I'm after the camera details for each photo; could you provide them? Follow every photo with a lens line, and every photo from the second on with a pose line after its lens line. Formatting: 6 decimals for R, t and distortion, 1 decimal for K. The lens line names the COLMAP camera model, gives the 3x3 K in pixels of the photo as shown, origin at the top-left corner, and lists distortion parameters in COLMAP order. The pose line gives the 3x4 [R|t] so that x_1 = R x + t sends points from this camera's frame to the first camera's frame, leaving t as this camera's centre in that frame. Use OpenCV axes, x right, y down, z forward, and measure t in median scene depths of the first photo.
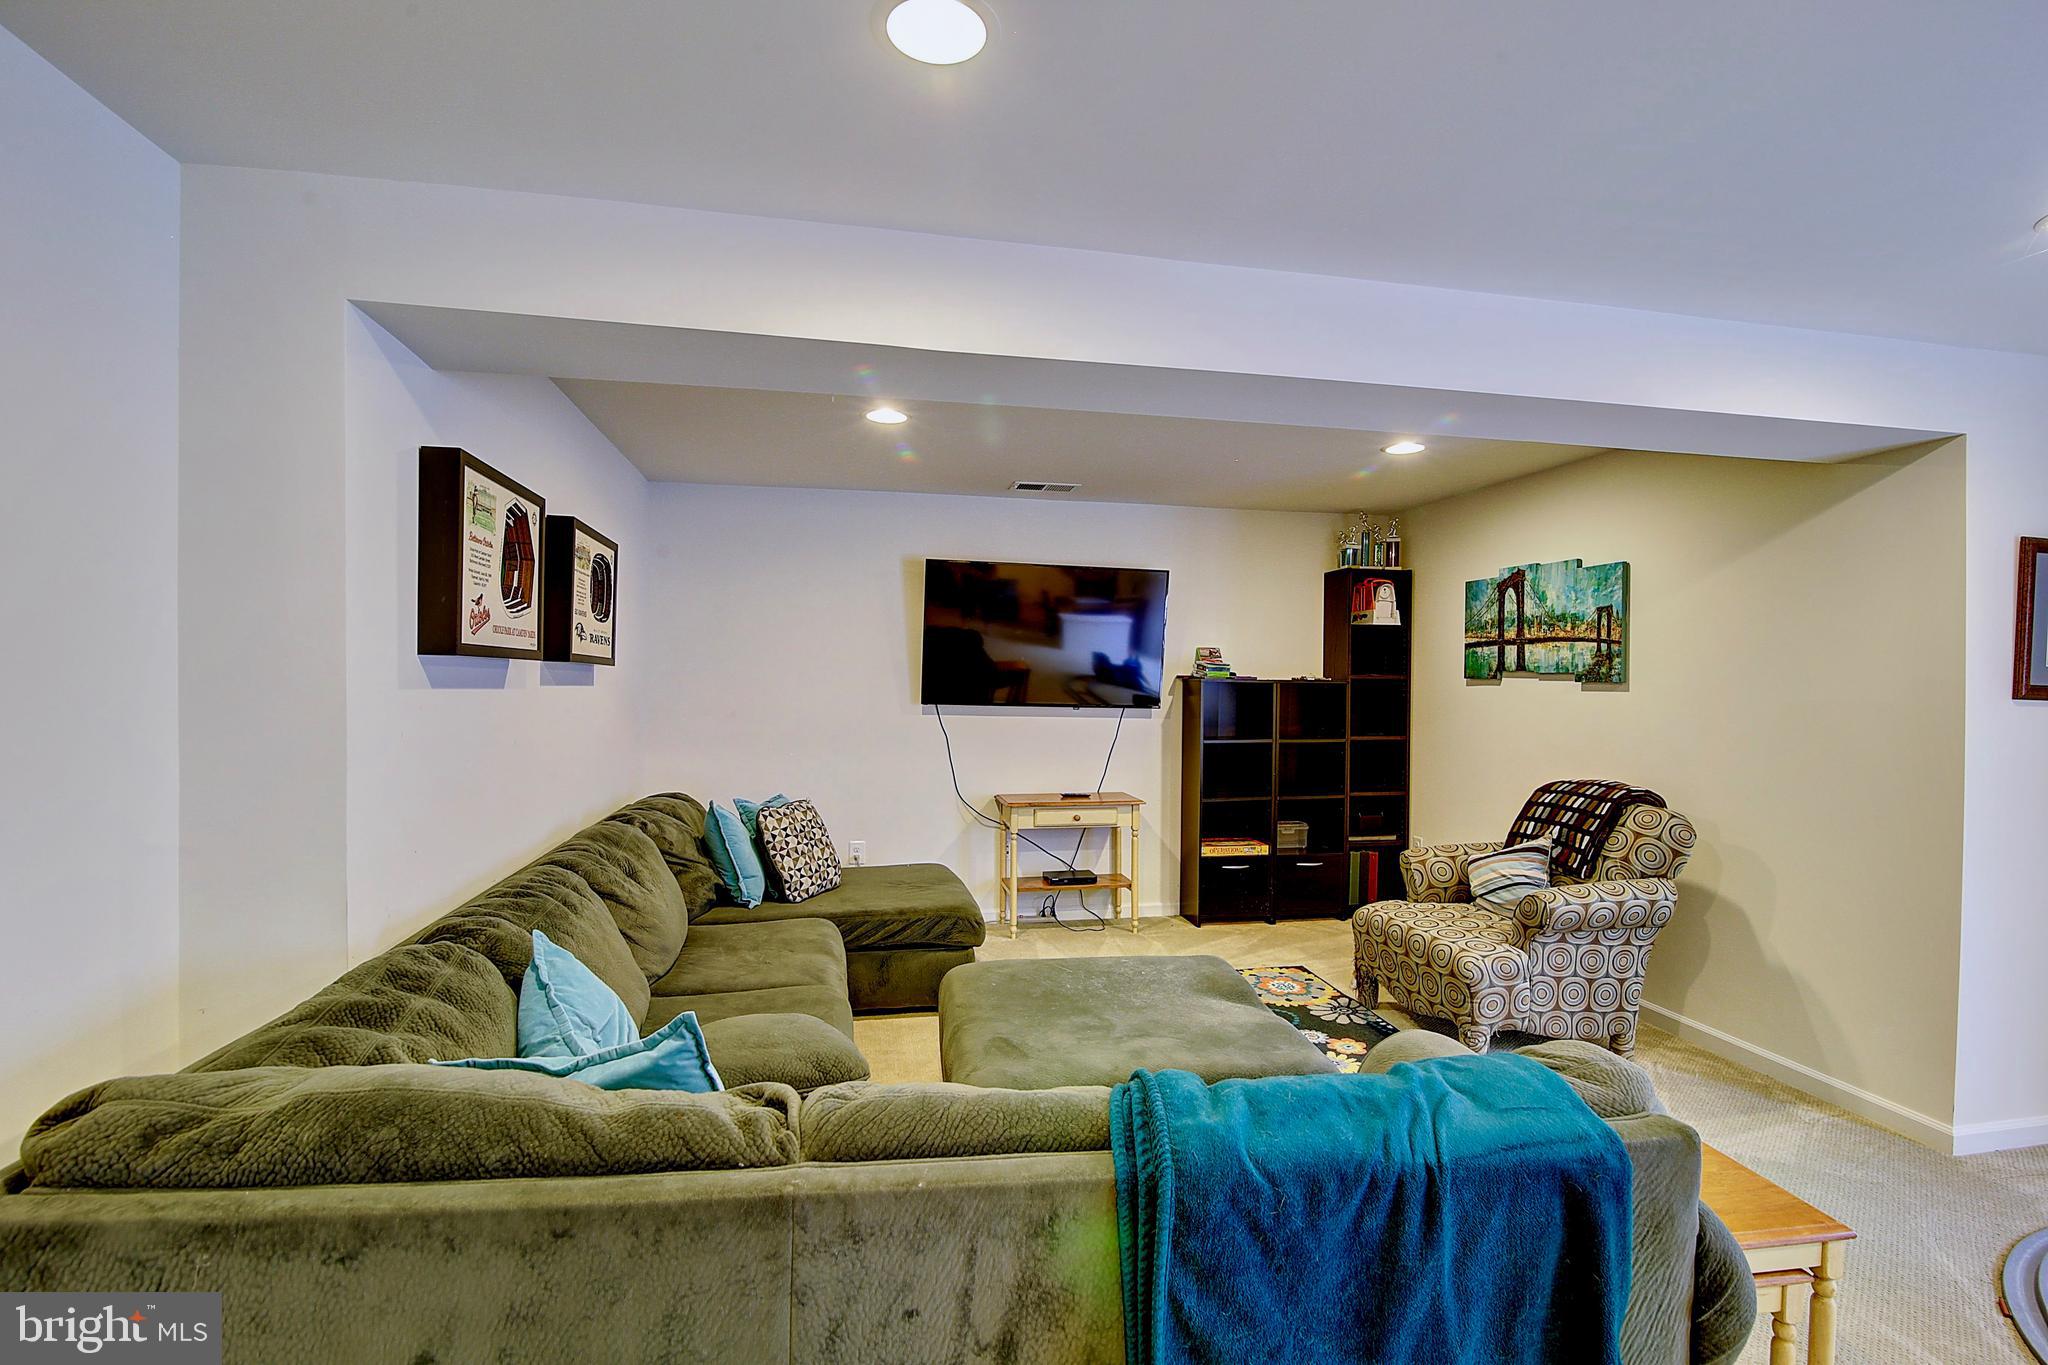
lens RADIAL K [[941.2, 0, 1018.1], [0, 941.2, 684.1], [0, 0, 1]] dist [-0.020231, 0.000584]
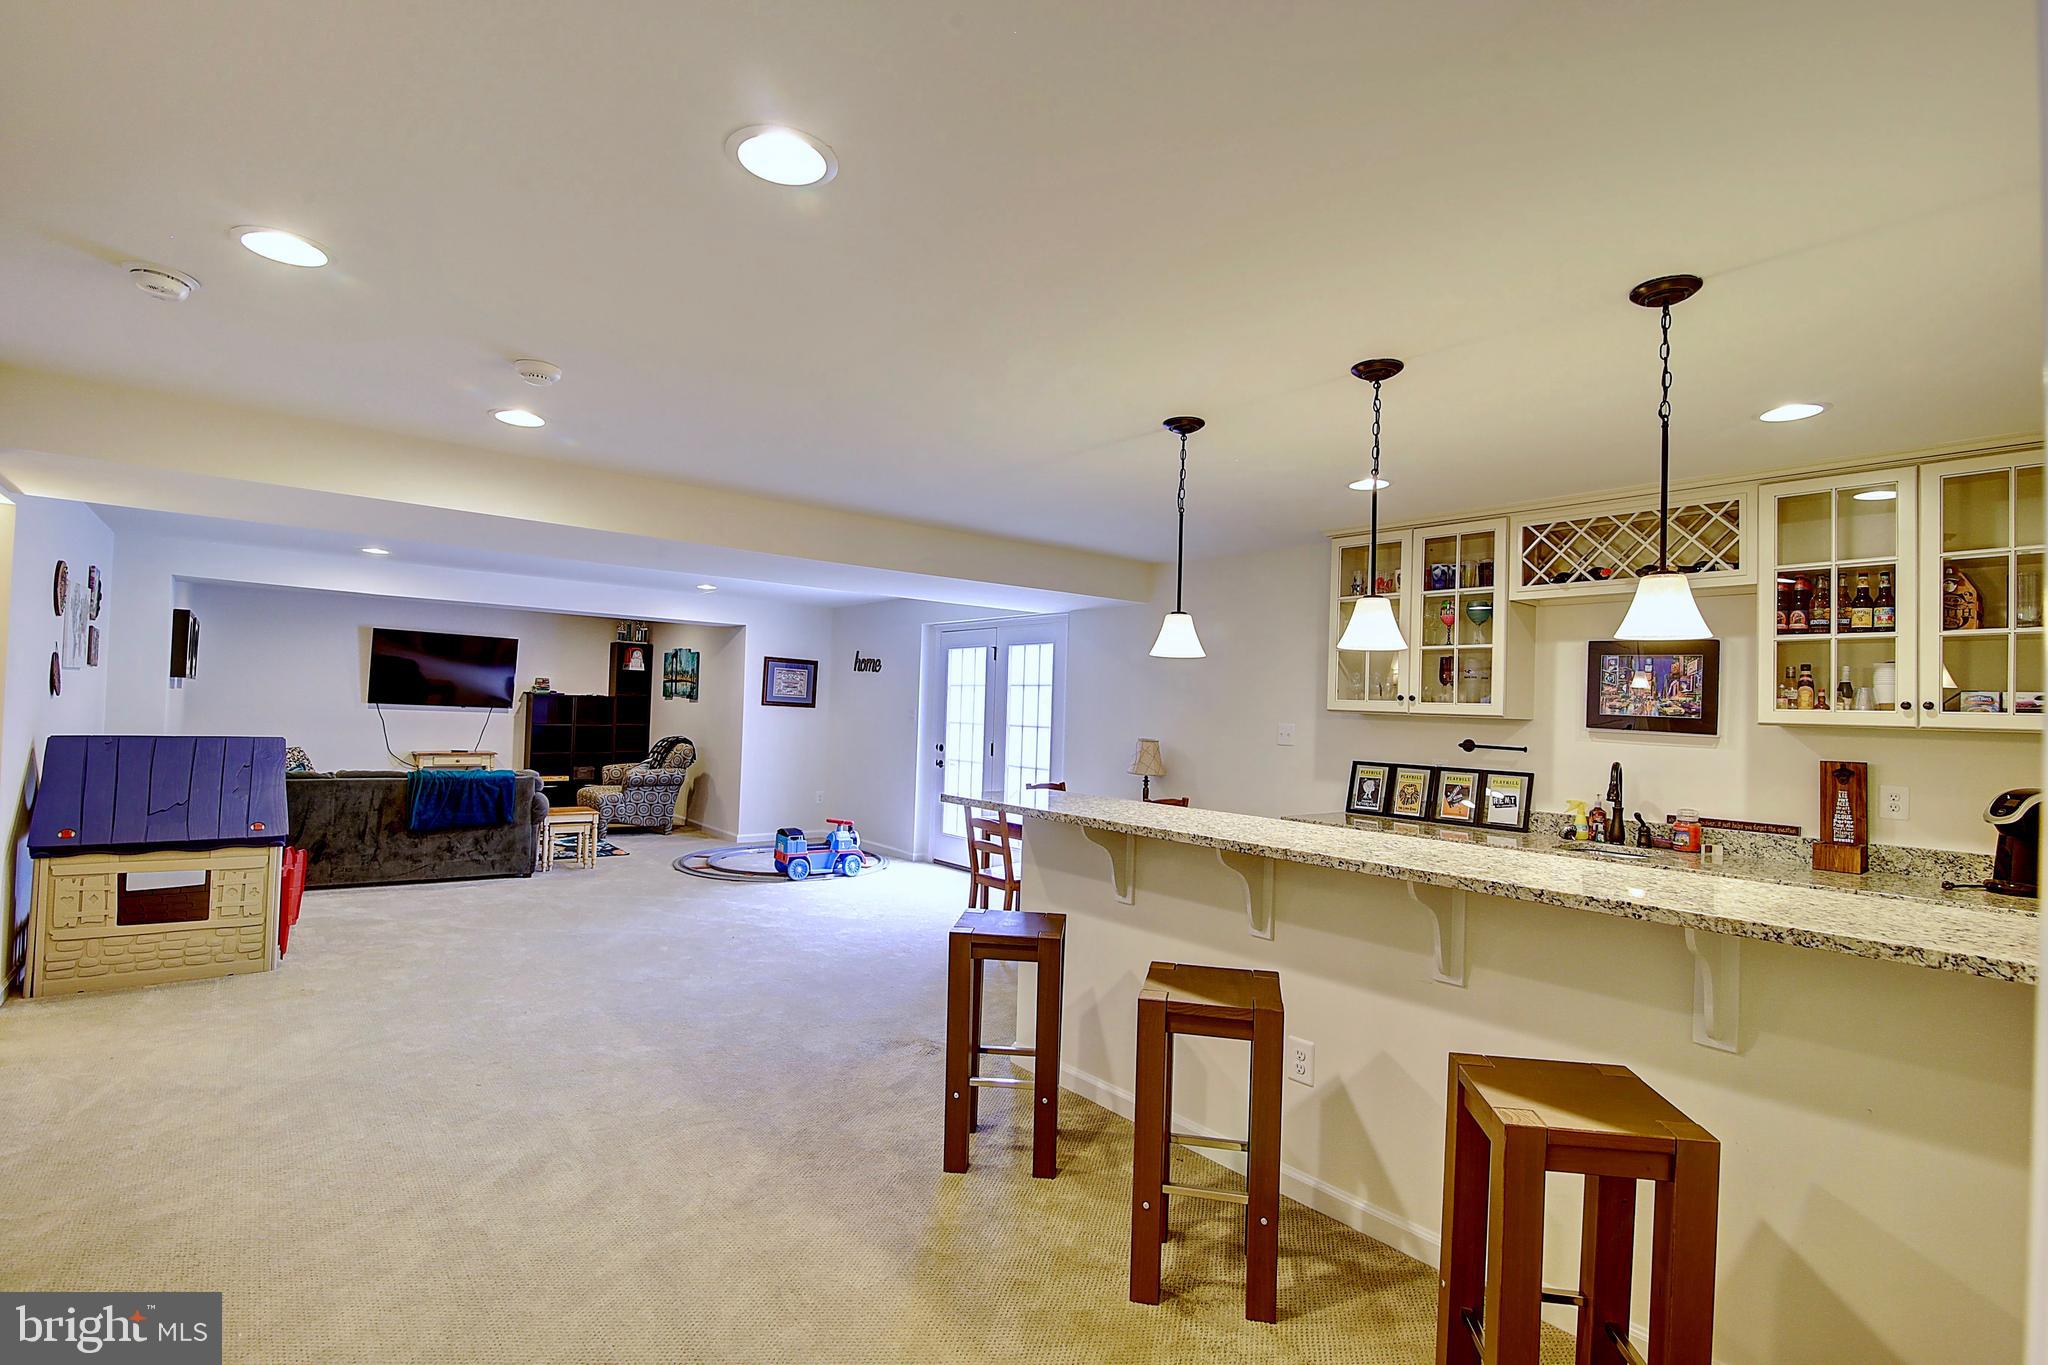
lens RADIAL K [[941.2, 0, 1034.5], [0, 941.2, 685.6], [0, 0, 1]] dist [-0.020231, 0.000584]
pose [[0.869357, 0.031413, 0.493186, 0.137358], [-0.022061, 0.999450, -0.024773, 0.003083], [-0.493693, 0.010656, 0.869571, -1.286968]]
